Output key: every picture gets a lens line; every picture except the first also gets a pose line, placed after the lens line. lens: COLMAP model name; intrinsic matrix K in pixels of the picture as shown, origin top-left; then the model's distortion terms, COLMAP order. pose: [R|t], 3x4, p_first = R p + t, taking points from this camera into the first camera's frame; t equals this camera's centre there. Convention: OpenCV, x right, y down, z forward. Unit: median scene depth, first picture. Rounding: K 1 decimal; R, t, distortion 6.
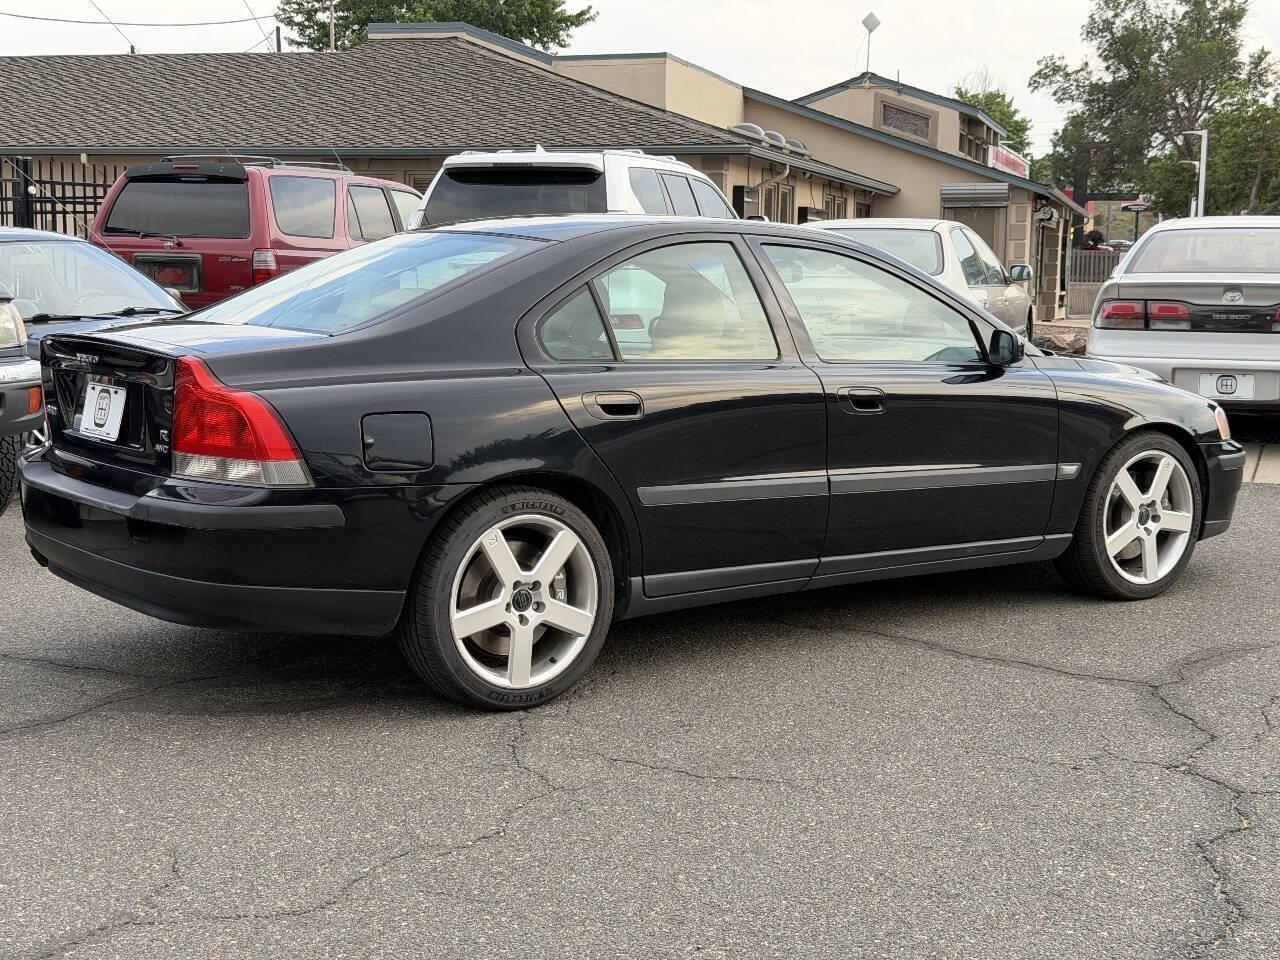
lens RADIAL K [[1849.2, 0, 637.6], [0, 1849.2, 498.9], [0, 0, 1]] dist [0.132477, 0.000000]
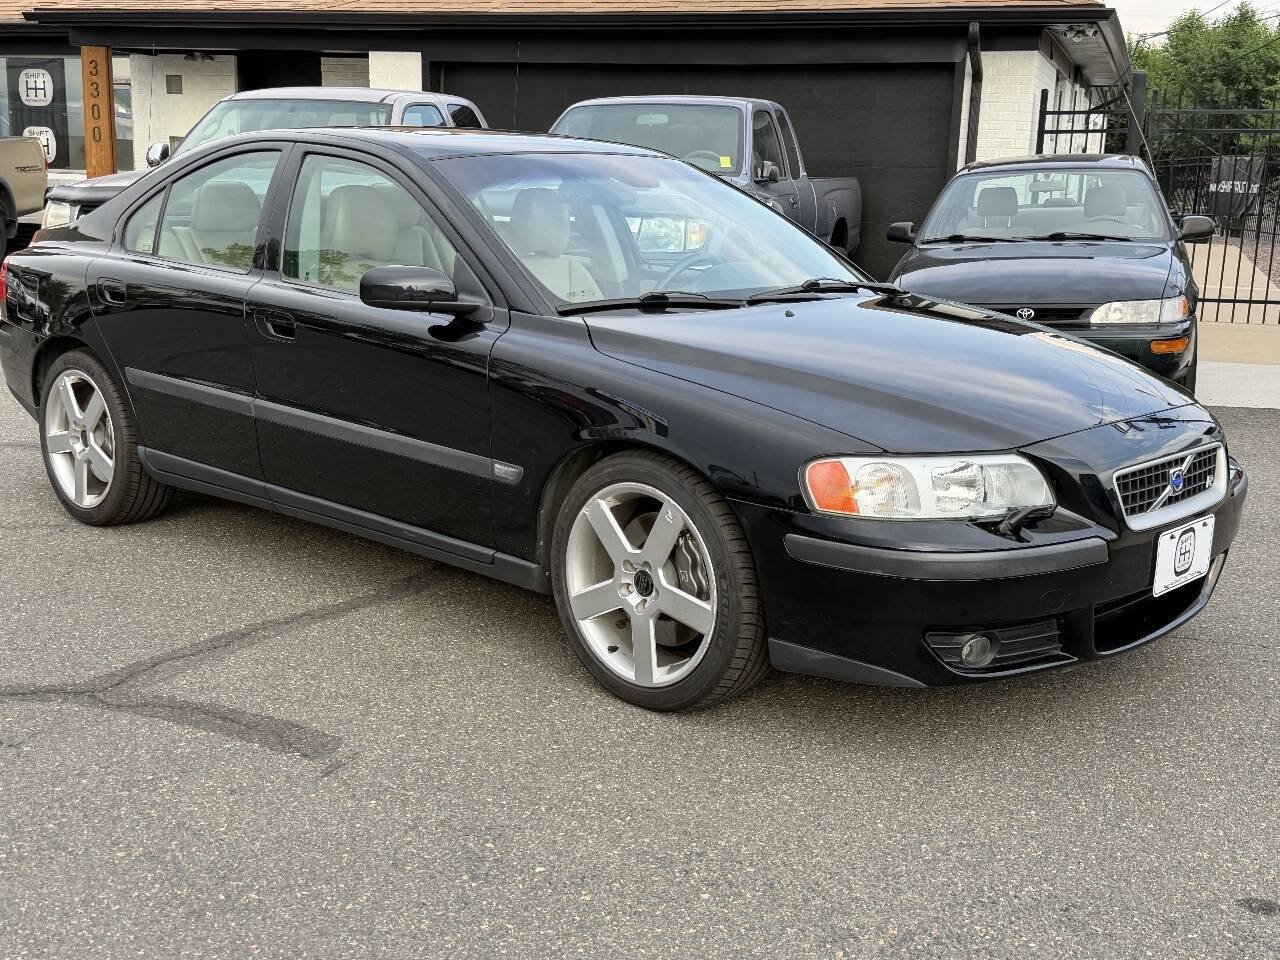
lens RADIAL K [[1531.2, 0, 641.6], [0, 1531.2, 488.1], [0, 0, 1]] dist [0.095227, 0.000000]
pose [[0.180043, 0.201332, -0.962834, 0.887249], [-0.149026, 0.973114, 0.175615, -0.132780], [0.972304, 0.111869, 0.205206, 1.005192]]
